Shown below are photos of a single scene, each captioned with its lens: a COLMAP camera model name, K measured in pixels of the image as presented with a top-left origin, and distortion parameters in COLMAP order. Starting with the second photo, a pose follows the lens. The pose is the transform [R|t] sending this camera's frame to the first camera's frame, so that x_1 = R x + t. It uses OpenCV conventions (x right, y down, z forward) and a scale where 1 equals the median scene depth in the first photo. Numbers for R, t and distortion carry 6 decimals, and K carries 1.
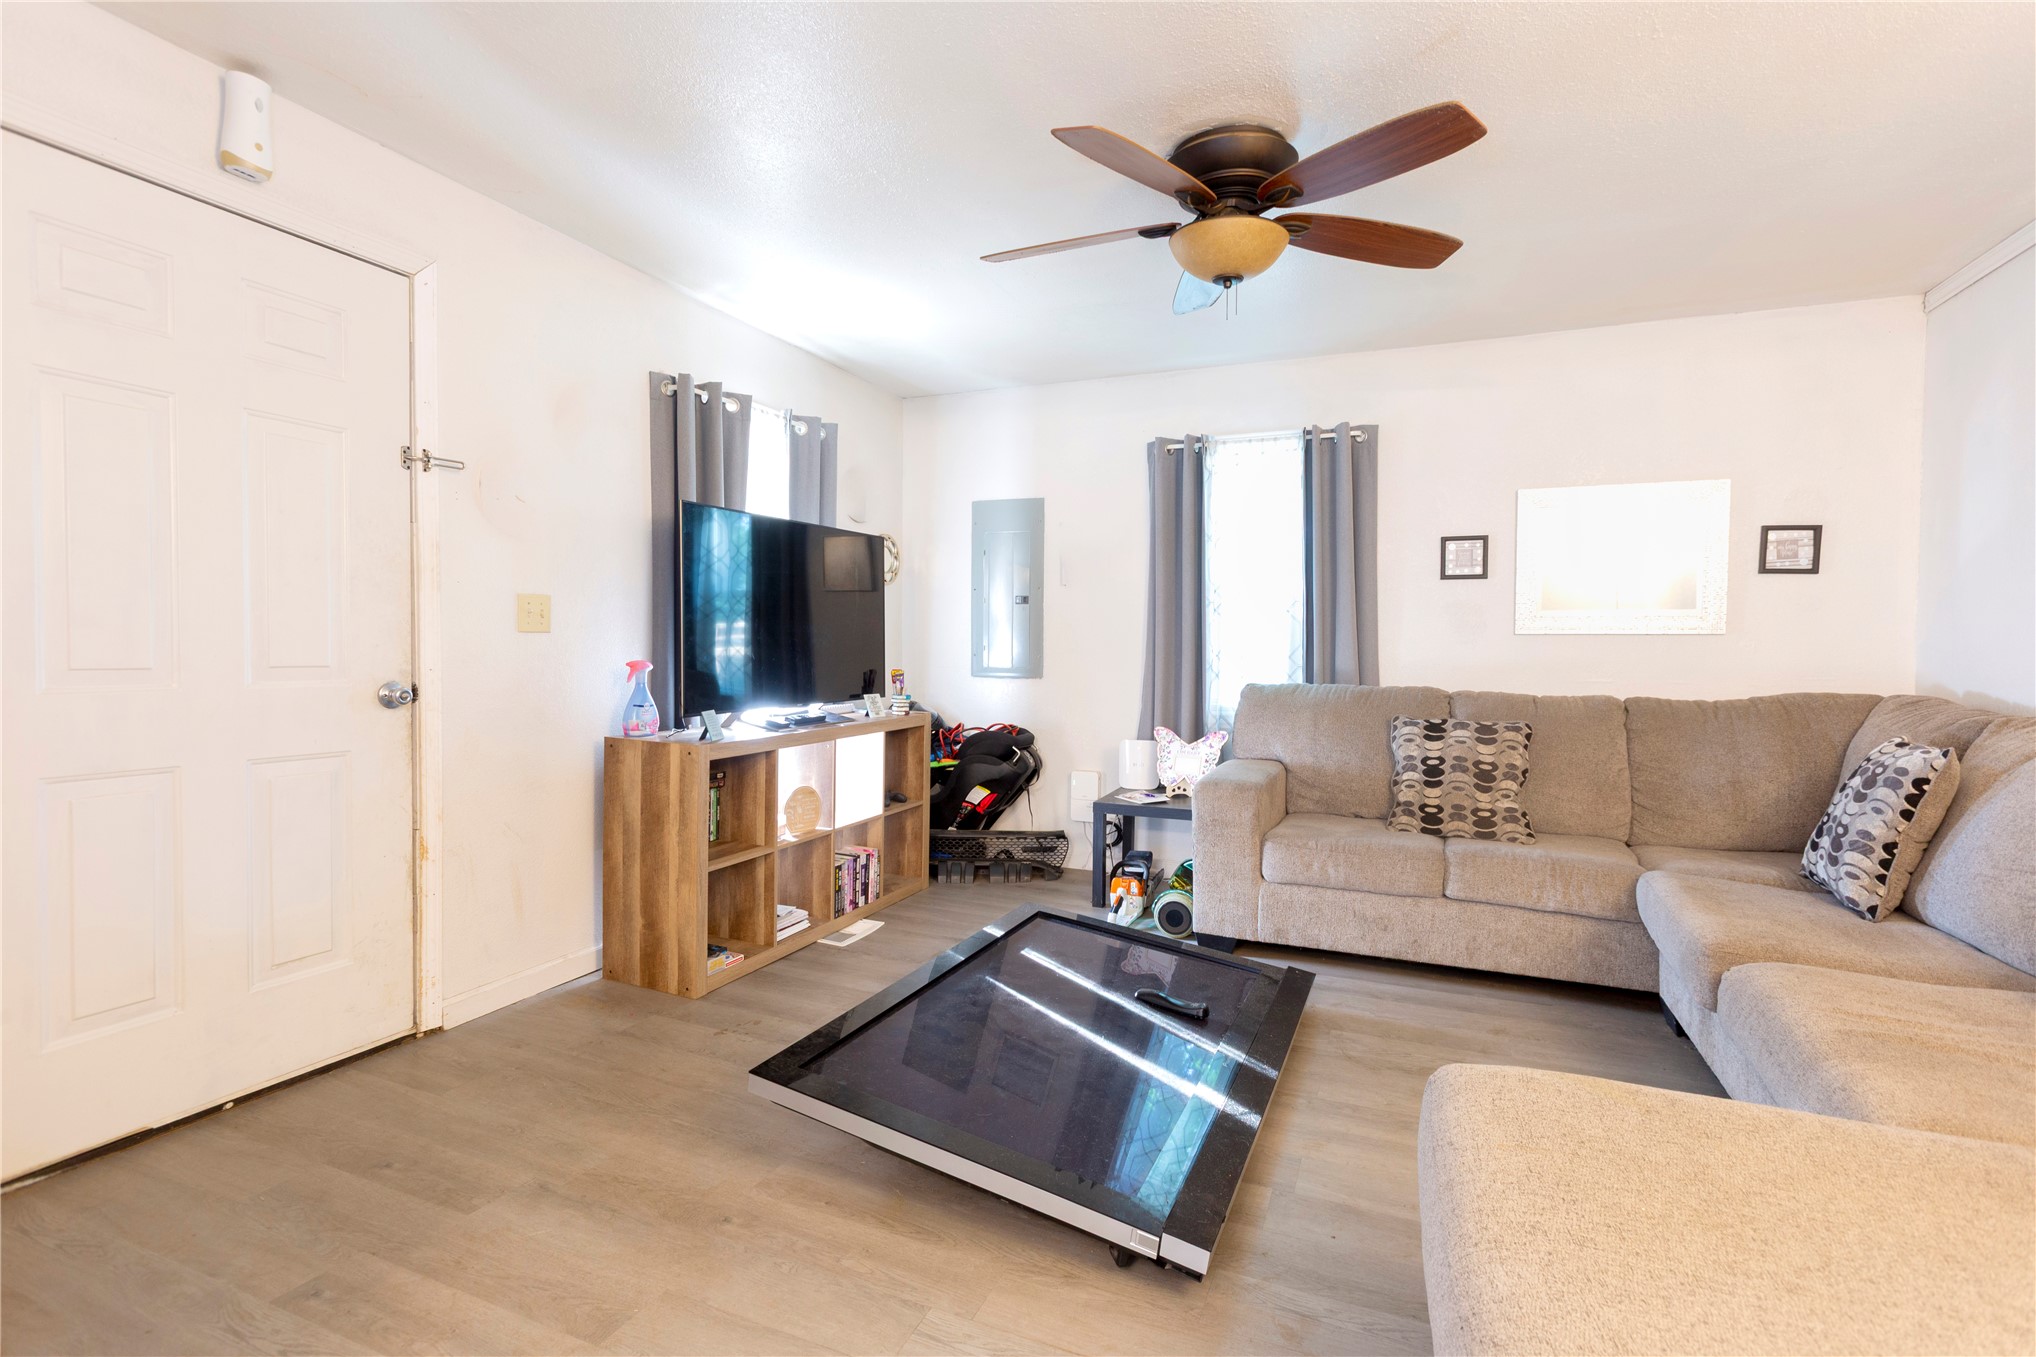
lens RADIAL K [[966.7, 0, 1007.9], [0, 966.7, 672.1], [0, 0, 1]] dist [-0.035251, 0.053190]
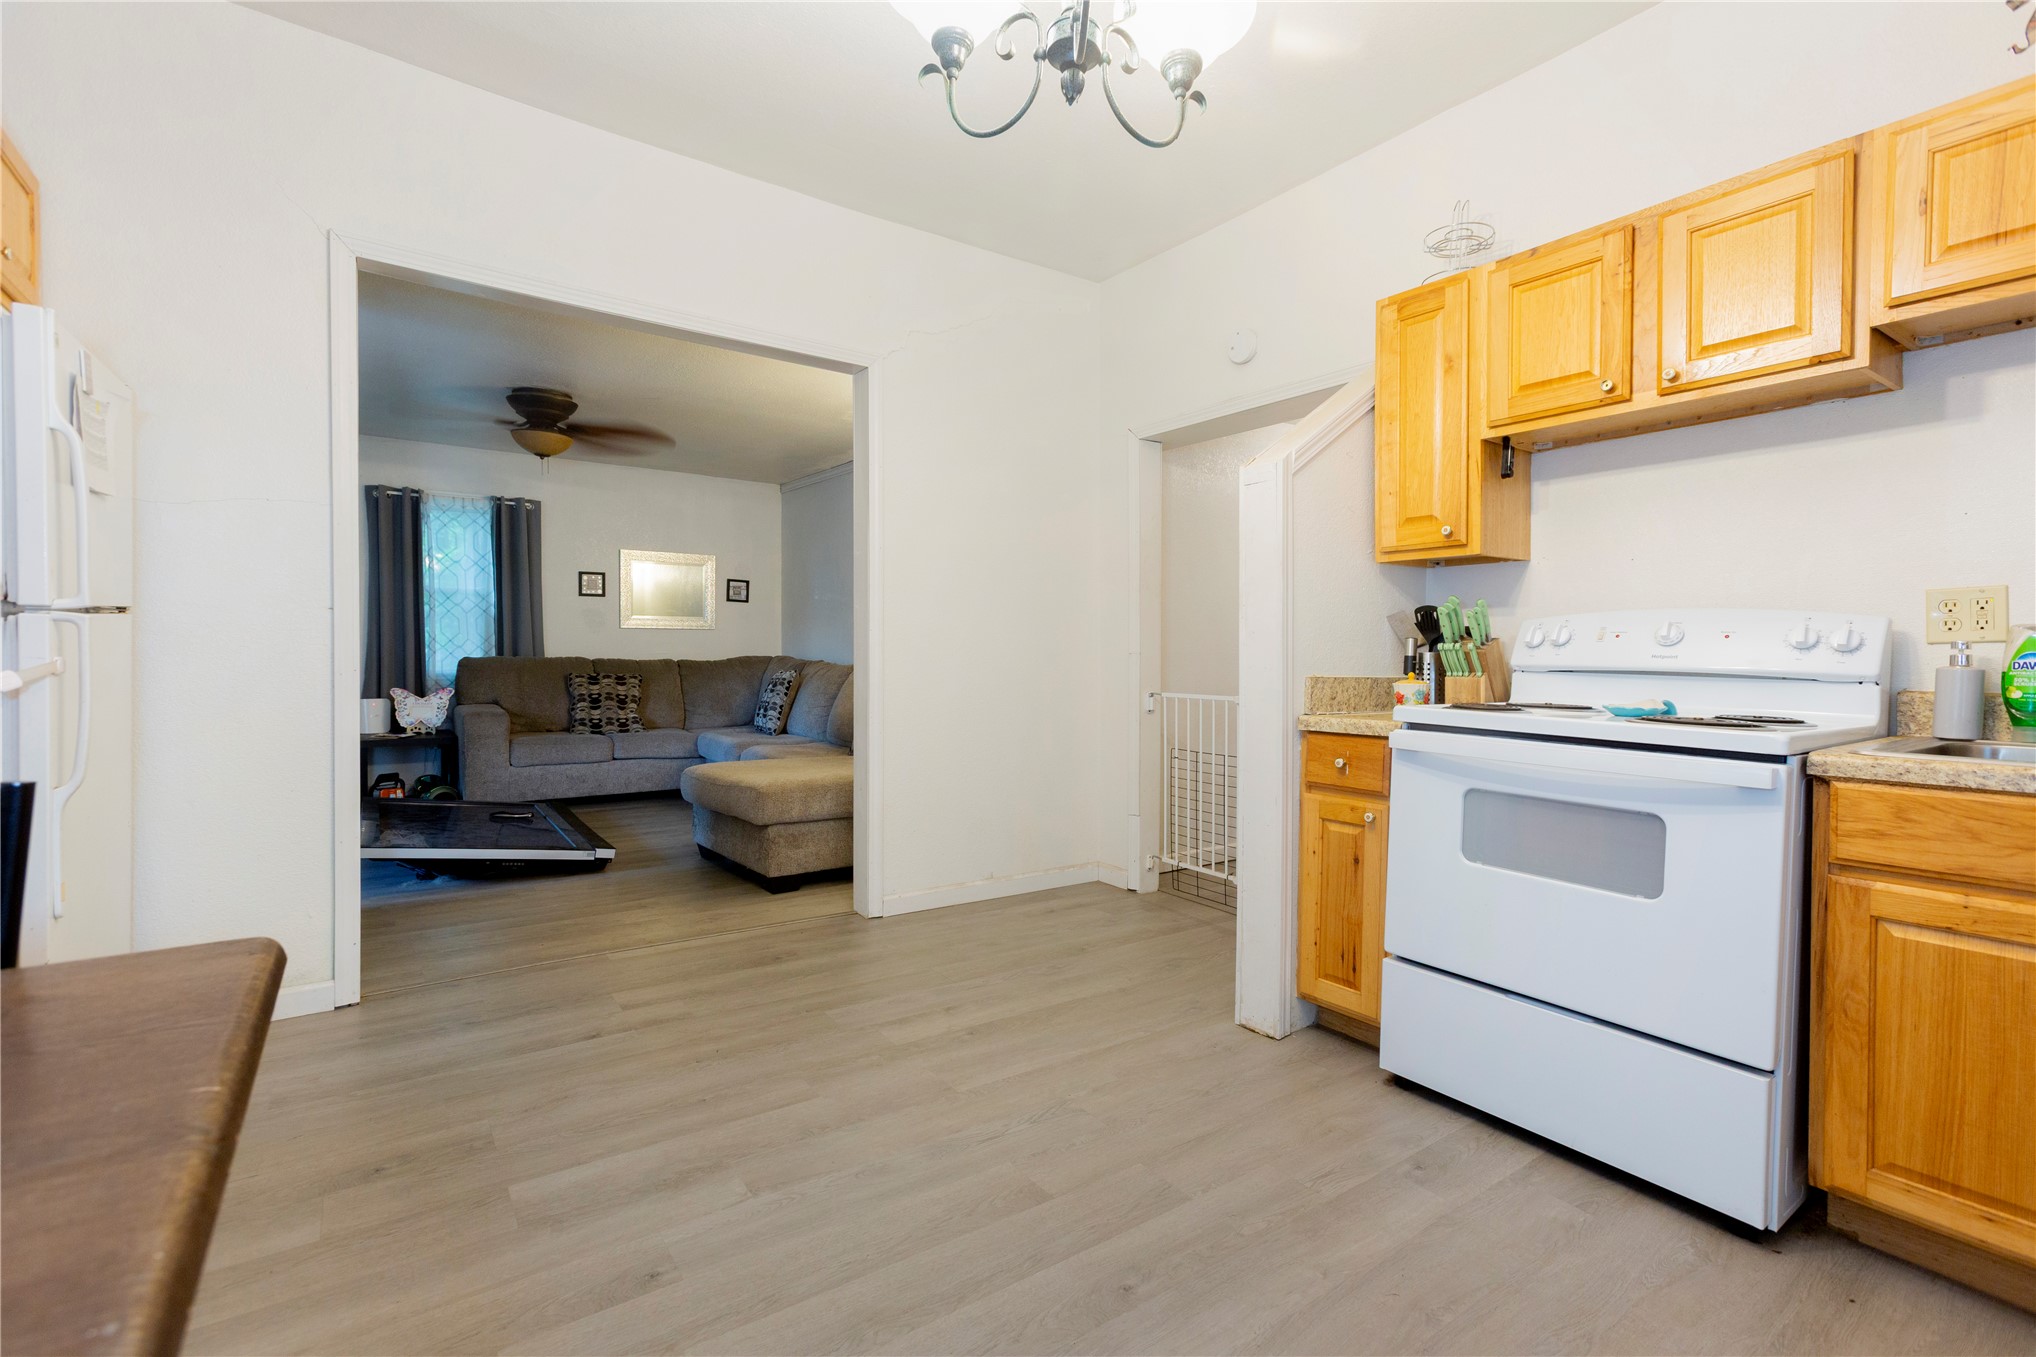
lens RADIAL K [[917.7, 0, 1017.1], [0, 917.7, 672.4], [0, 0, 1]] dist [-0.003201, 0.007844]
pose [[0.506762, -0.025849, 0.861699, -0.599455], [0.015069, 0.999663, 0.021126, 0.019881], [-0.861954, 0.002279, 0.506981, -0.540221]]
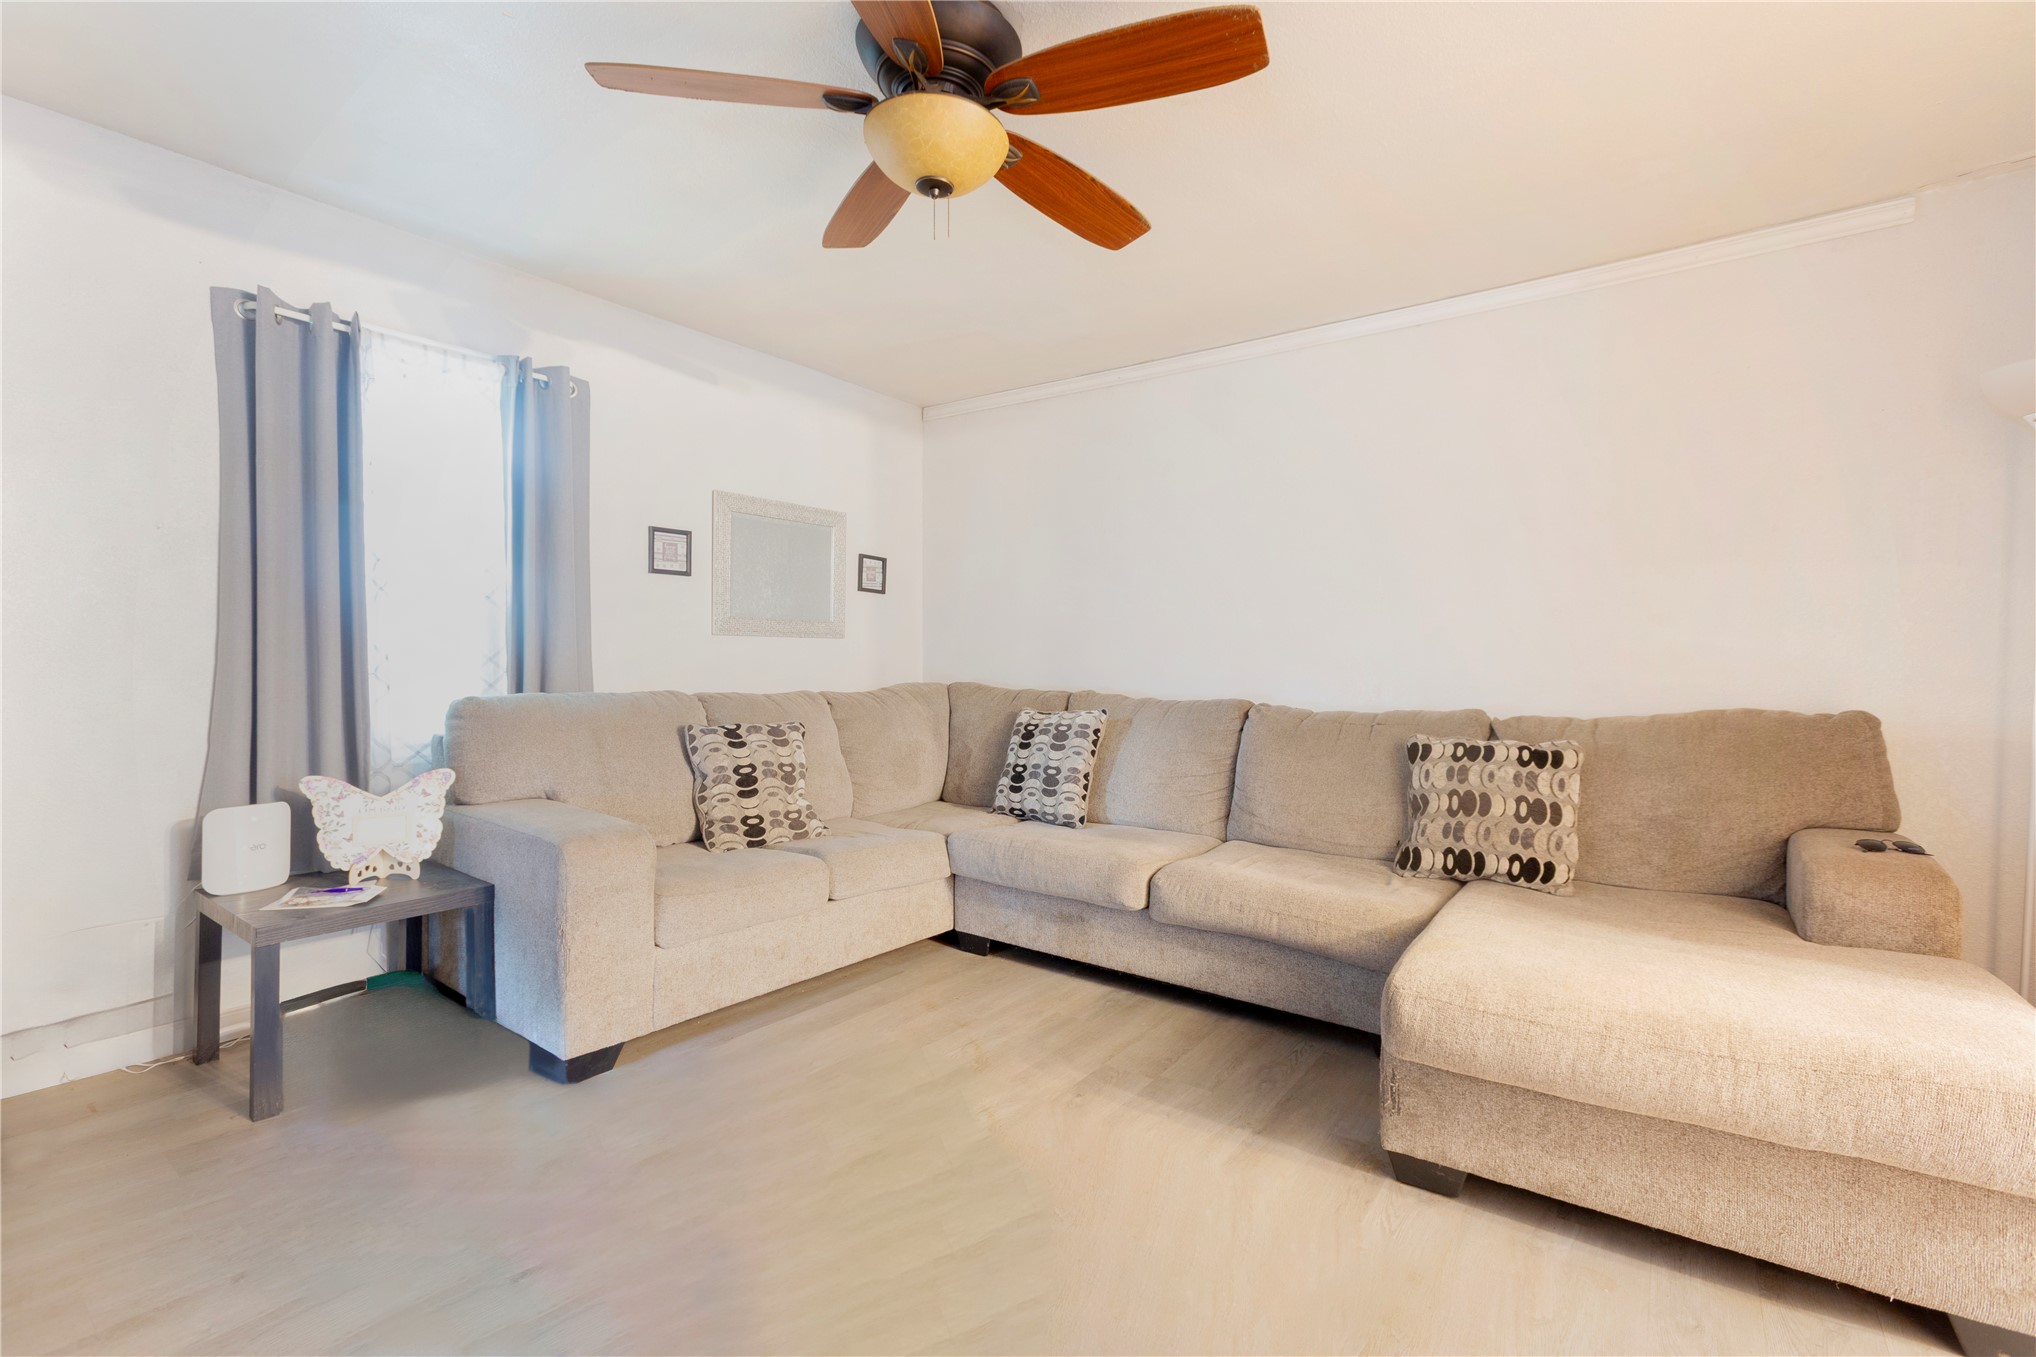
lens RADIAL K [[912.0, 0, 1027.6], [0, 912.0, 677.8], [0, 0, 1]] dist [-0.015743, 0.014766]
pose [[0.234674, -0.025171, 0.971748, -0.311760], [0.021567, 0.999553, 0.020683, -0.007629], [-0.971835, 0.016104, 0.235112, 0.465000]]
